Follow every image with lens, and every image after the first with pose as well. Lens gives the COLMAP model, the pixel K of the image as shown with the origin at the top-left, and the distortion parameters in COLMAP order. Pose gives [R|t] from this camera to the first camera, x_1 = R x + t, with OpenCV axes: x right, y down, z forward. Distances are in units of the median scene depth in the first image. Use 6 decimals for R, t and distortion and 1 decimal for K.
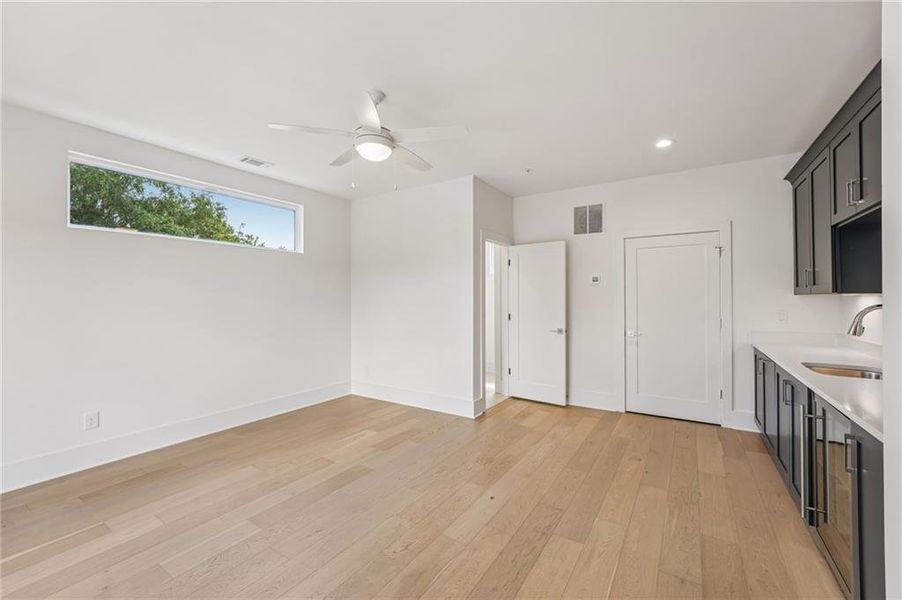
lens RADIAL K [[369.5, 0, 444.7], [0, 369.5, 296.8], [0, 0, 1]] dist [-0.003994, 0.000155]
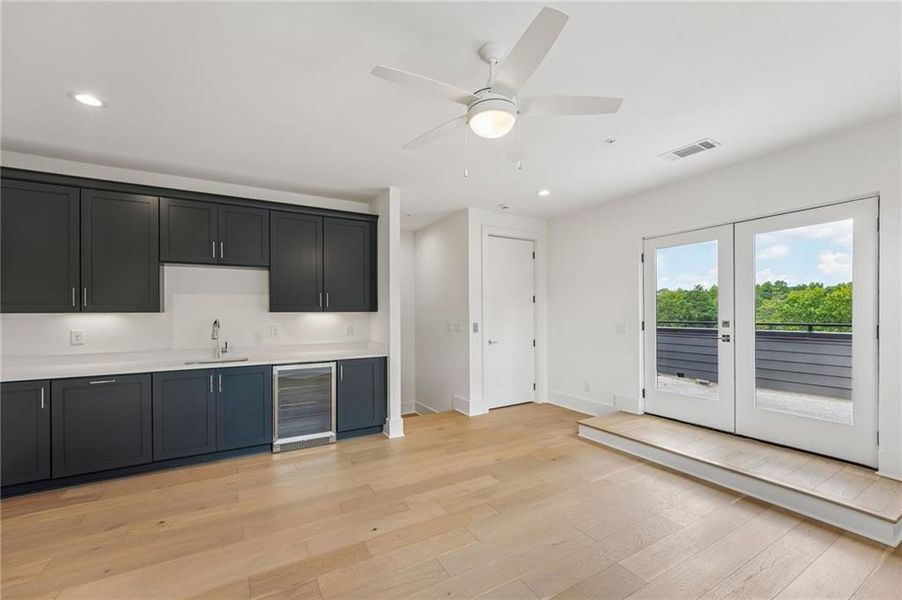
lens RADIAL K [[382.4, 0, 449.0], [0, 382.4, 308.5], [0, 0, 1]] dist [-0.001836, -0.000065]
pose [[-0.903307, 0.007835, 0.428924, -0.384029], [0.004901, 0.999956, -0.007946, -0.002620], [-0.428967, -0.005076, -0.903306, 1.513967]]
